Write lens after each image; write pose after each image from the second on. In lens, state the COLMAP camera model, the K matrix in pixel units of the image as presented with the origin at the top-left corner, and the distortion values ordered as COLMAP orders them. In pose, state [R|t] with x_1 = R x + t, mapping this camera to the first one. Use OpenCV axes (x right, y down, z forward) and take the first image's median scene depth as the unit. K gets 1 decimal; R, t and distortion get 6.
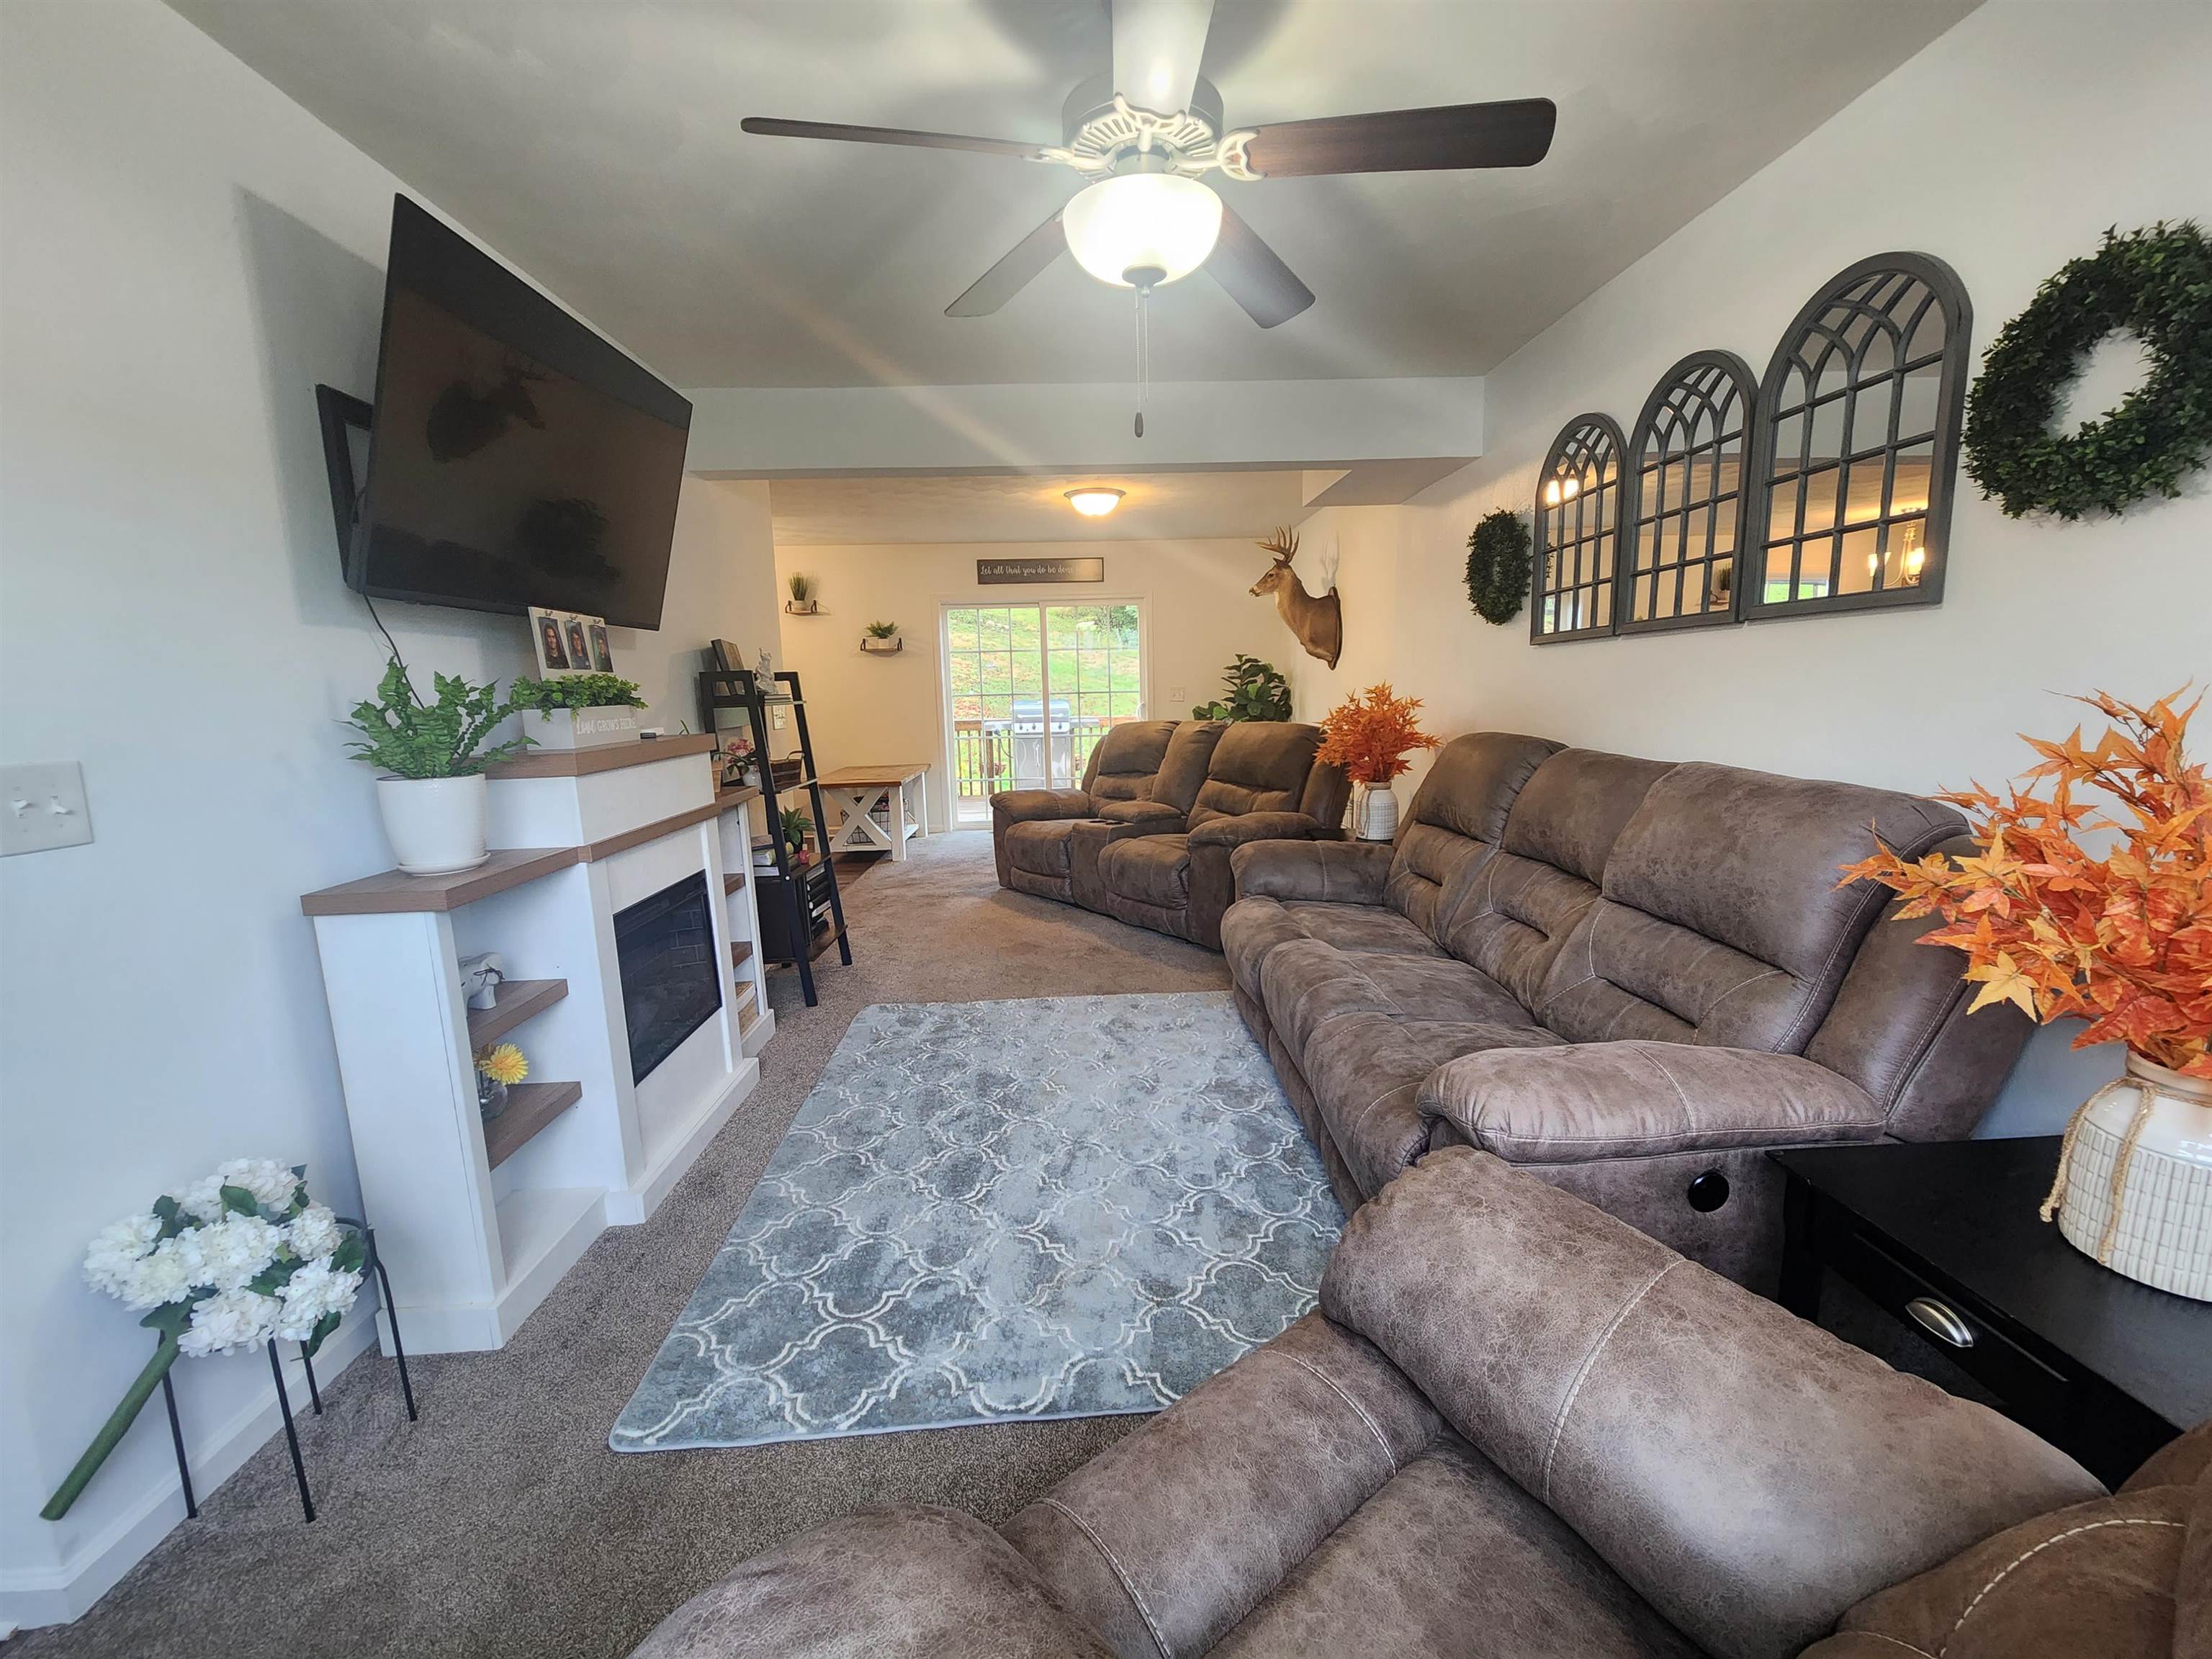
lens RADIAL K [[904.5, 0, 1110.5], [0, 904.5, 830.3], [0, 0, 1]] dist [-0.000609, -0.001585]
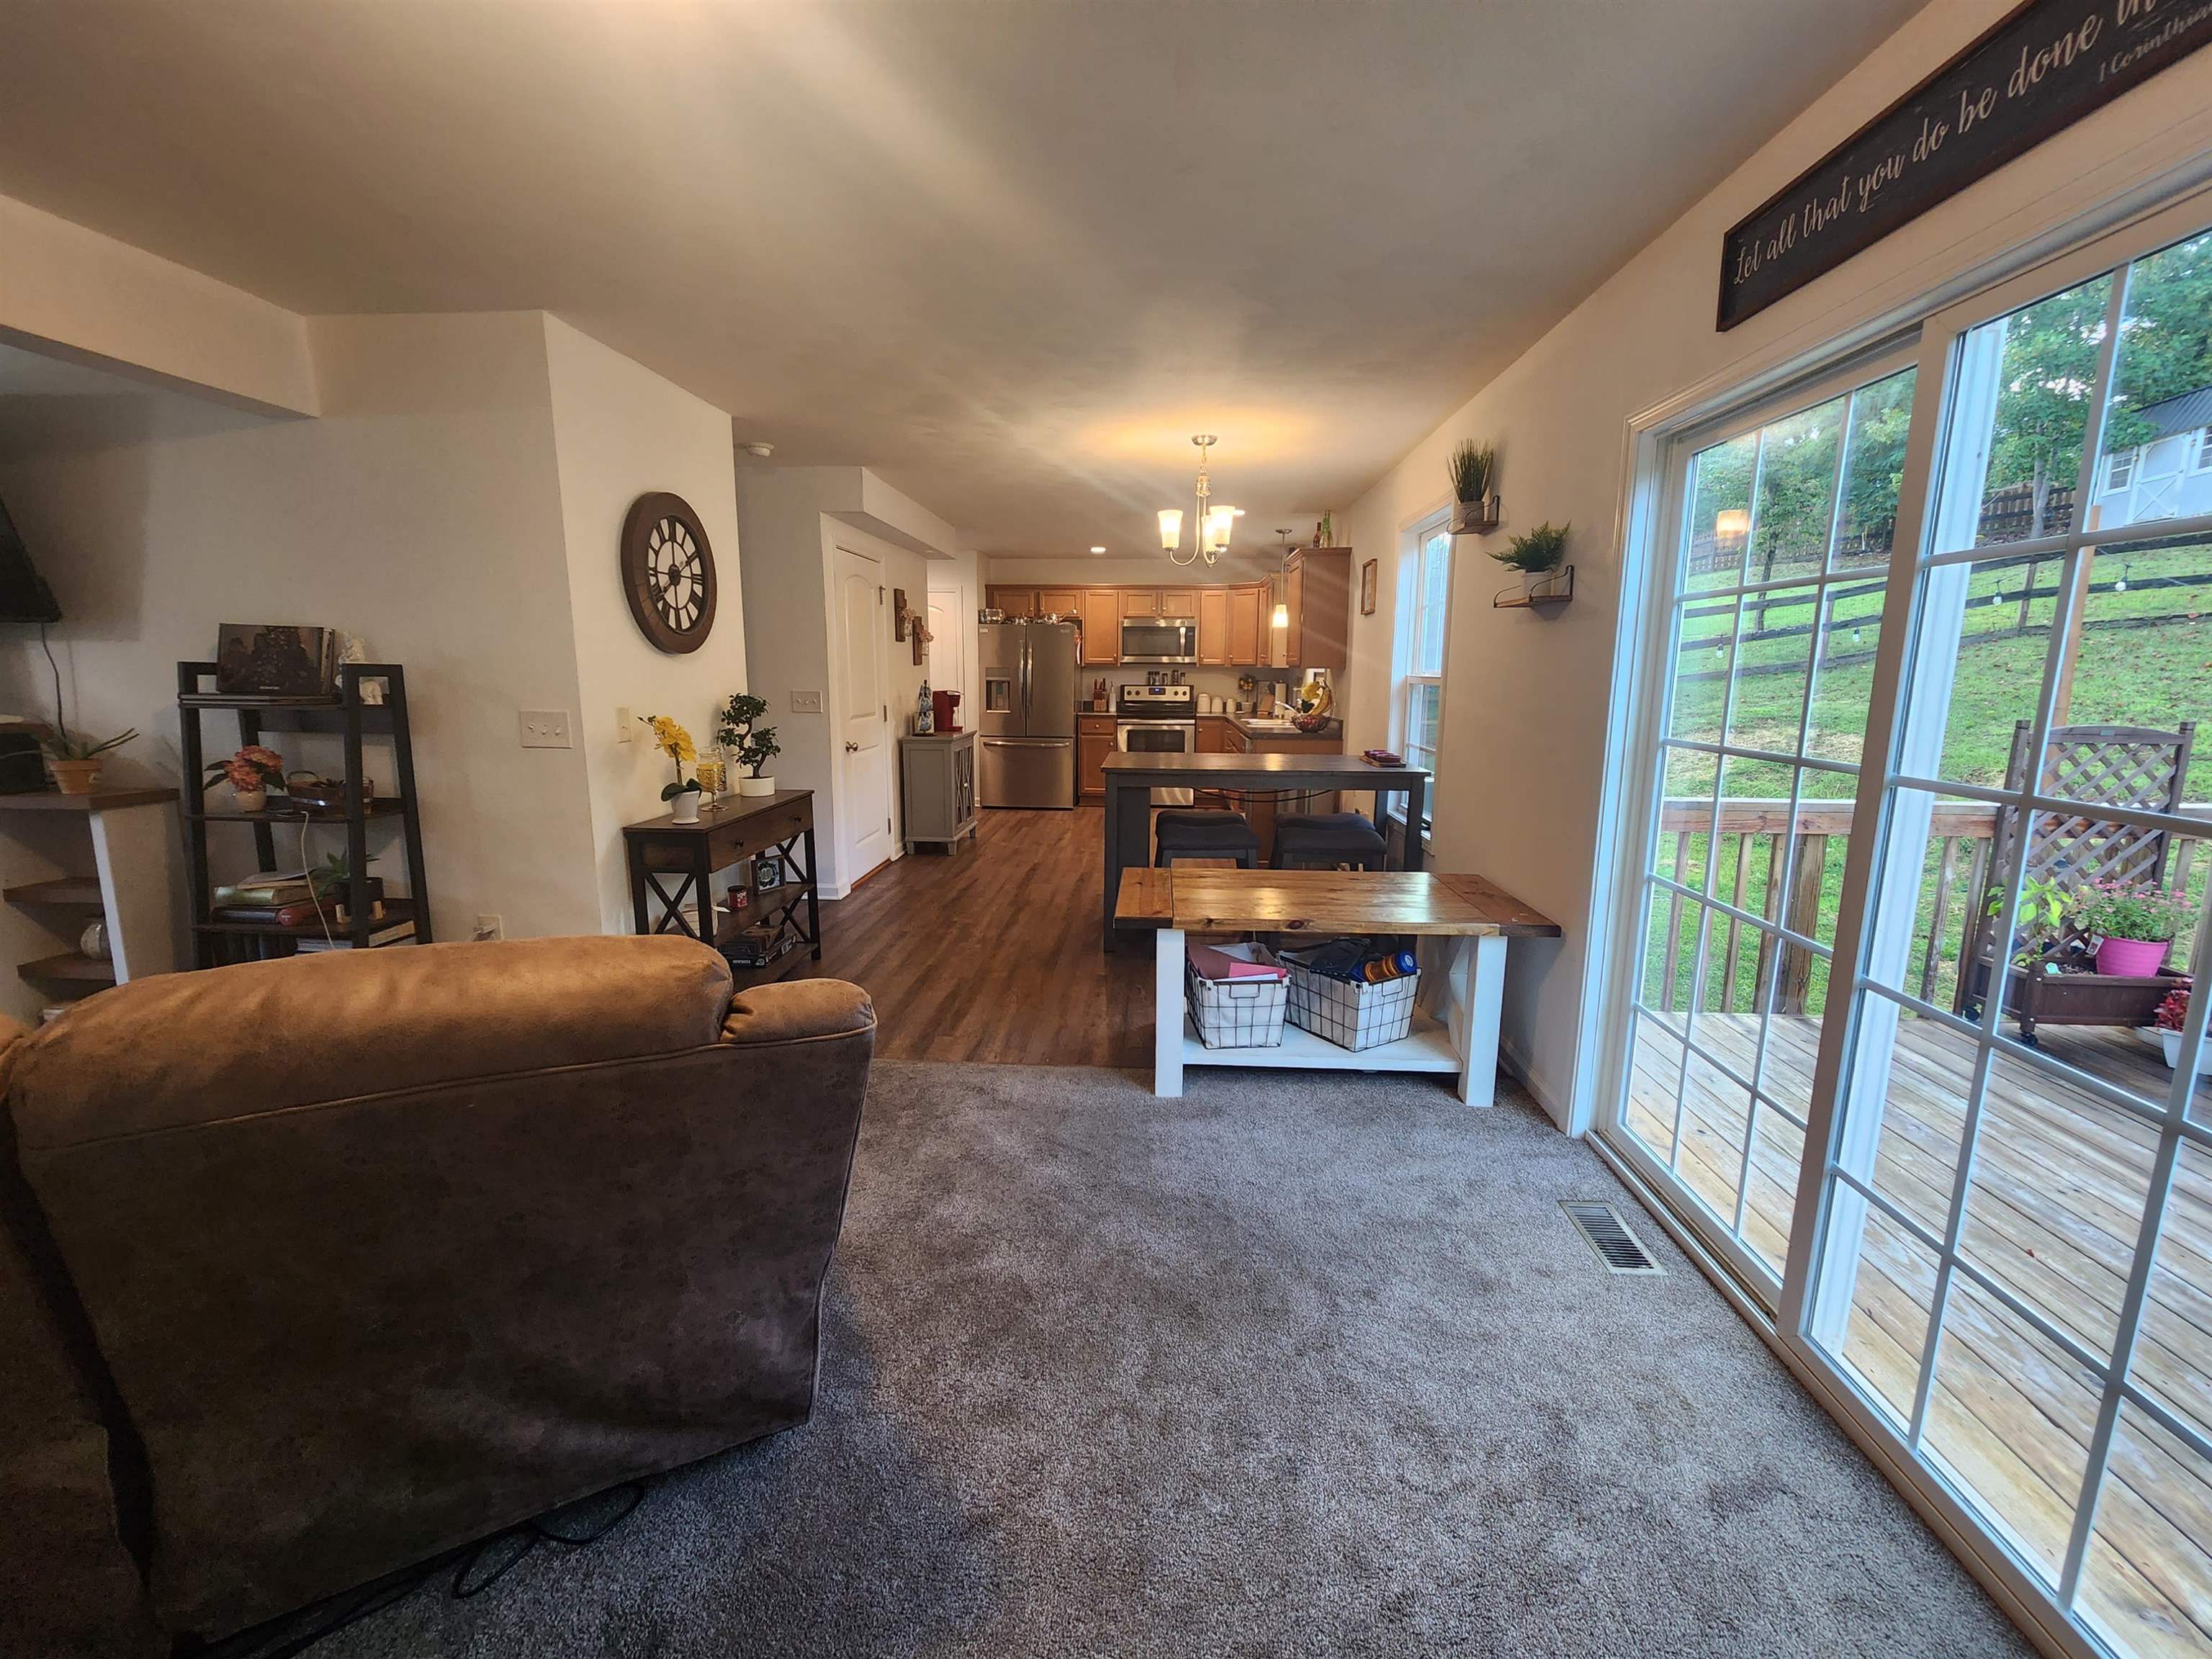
lens RADIAL K [[904.5, 0, 1119.8], [0, 904.5, 815.9], [0, 0, 1]] dist [-0.000609, -0.001585]
pose [[-0.093431, 0.181643, -0.978916, 0.461745], [-0.170051, 0.965858, 0.195450, -0.484519], [0.980996, 0.184727, -0.059353, 2.664276]]
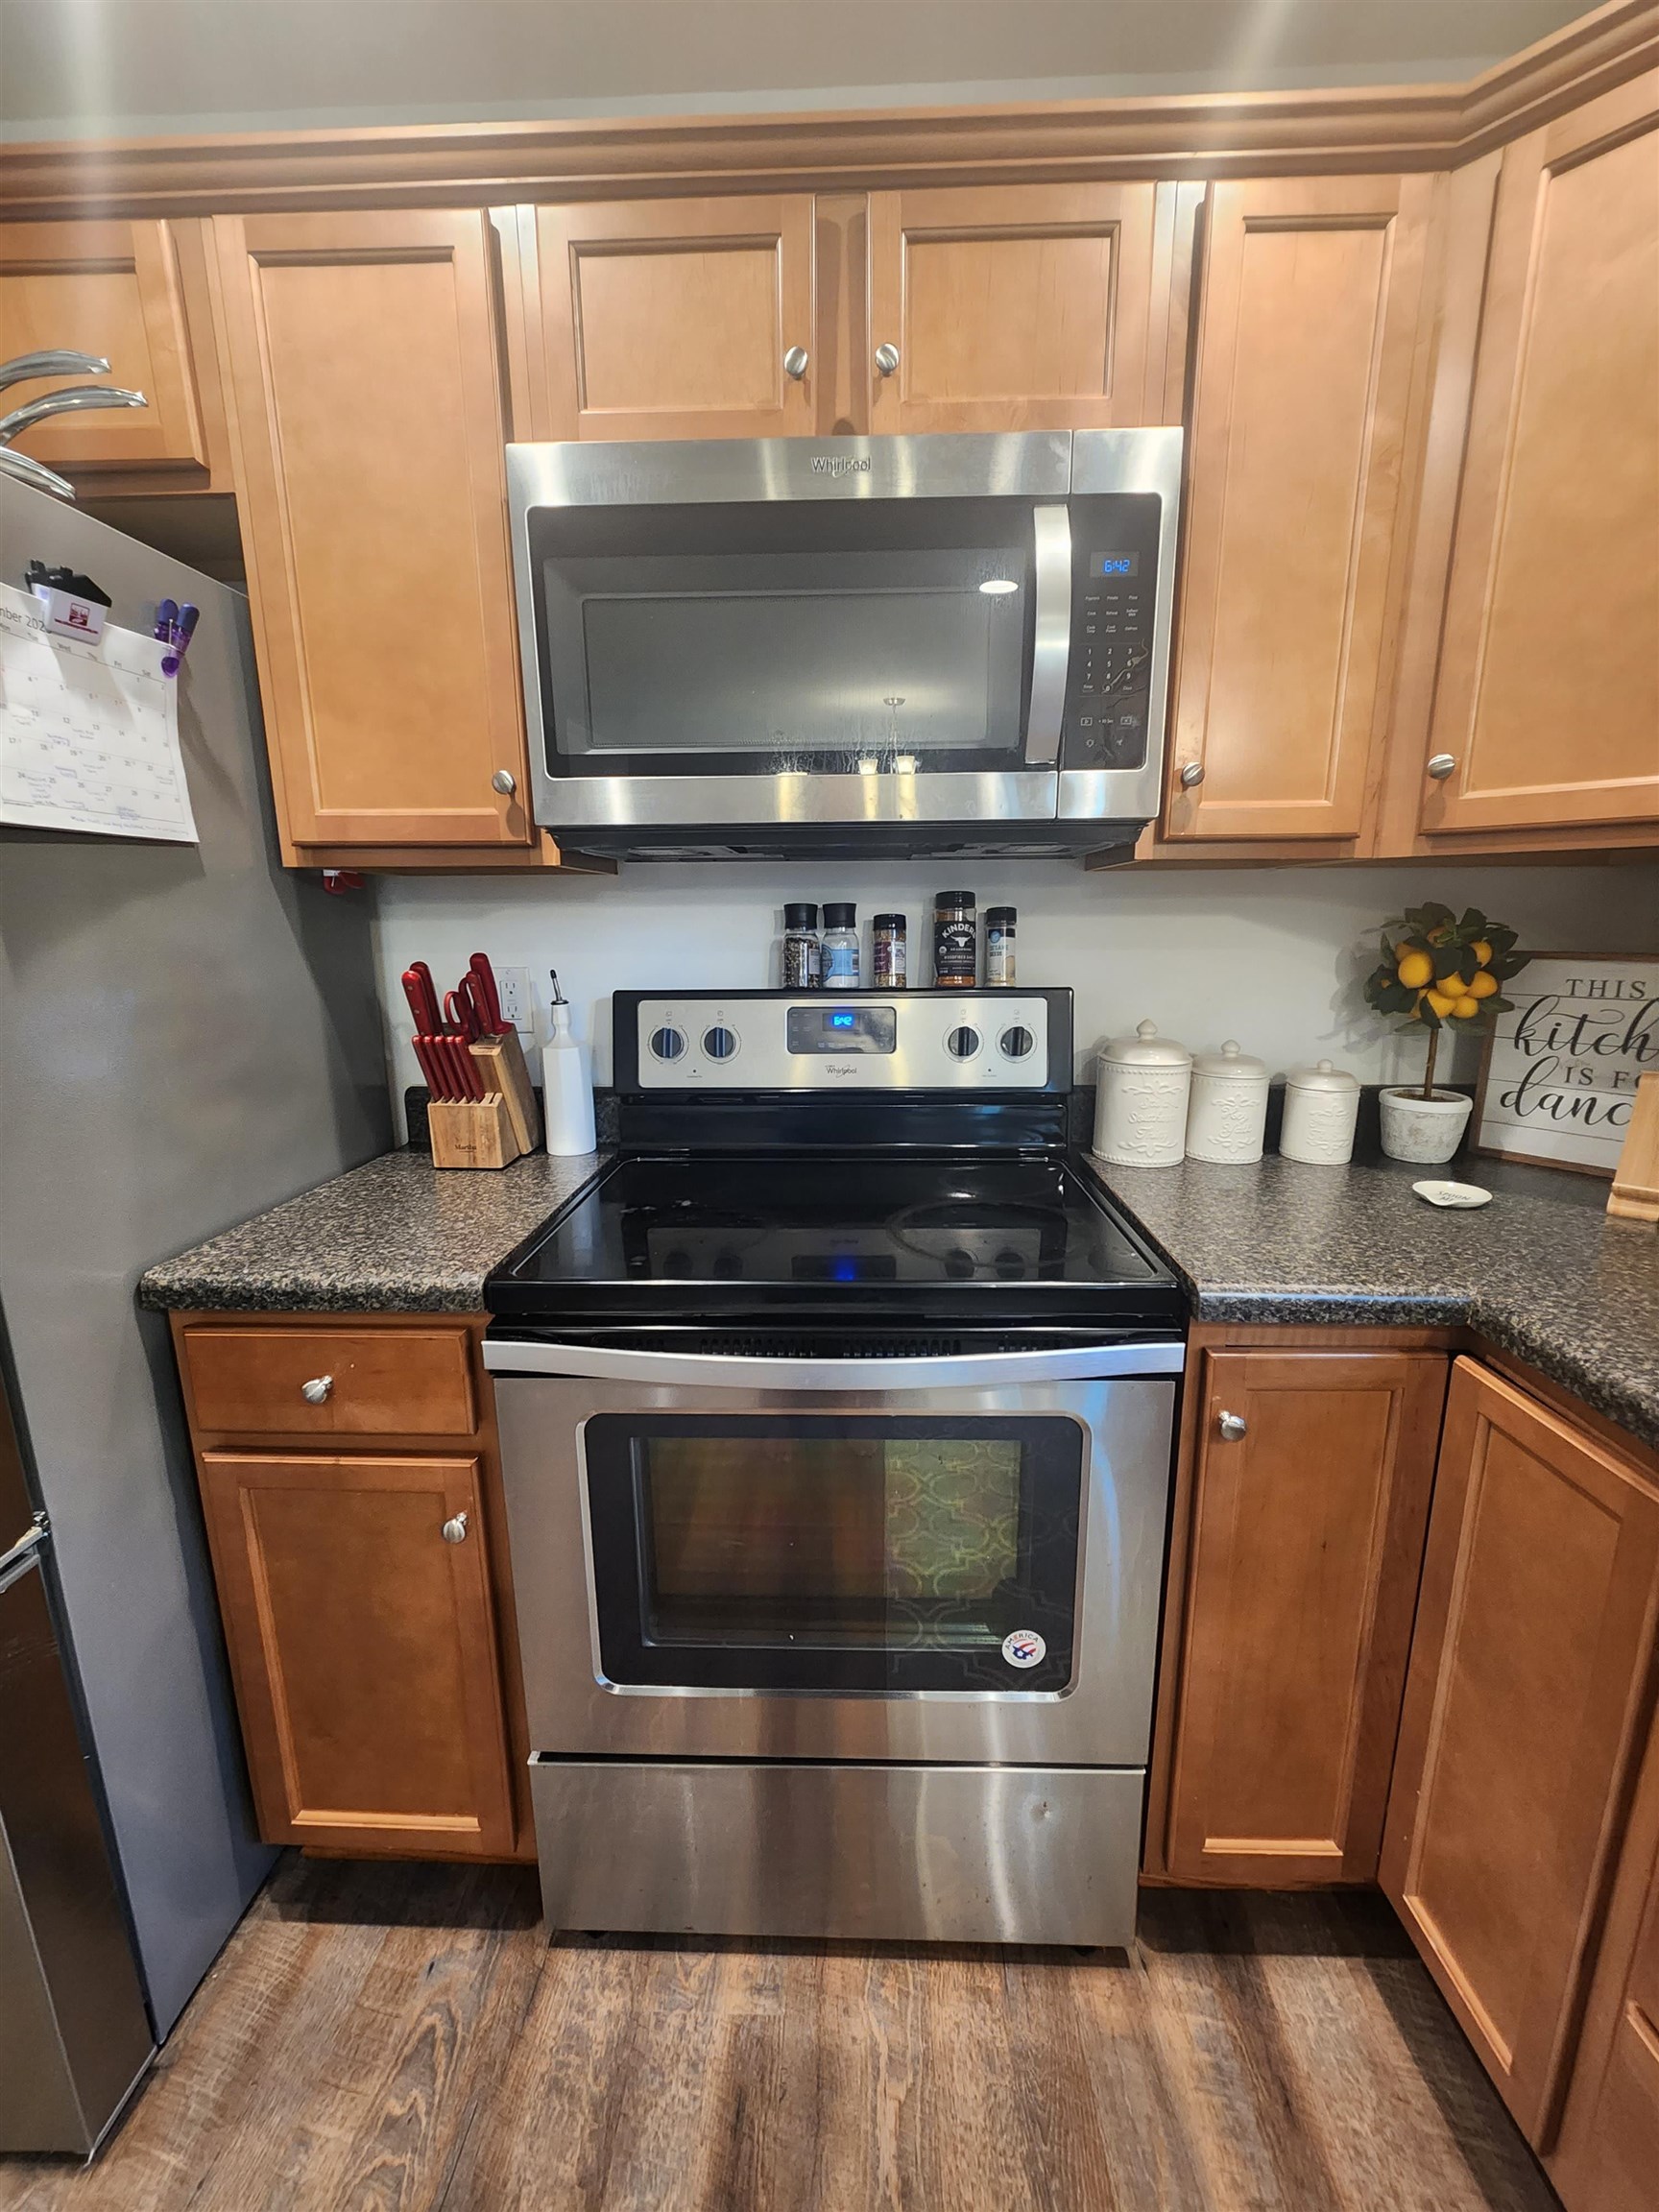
lens RADIAL K [[904.5, 0, 827.0], [0, 904.5, 1127.0], [0, 0, 1]] dist [-0.000609, -0.001585]
pose [[-0.078638, 0.246679, -0.965901, -2.690121], [-0.156507, 0.953832, 0.256339, -0.368556], [0.984541, 0.171328, -0.036400, 2.522607]]
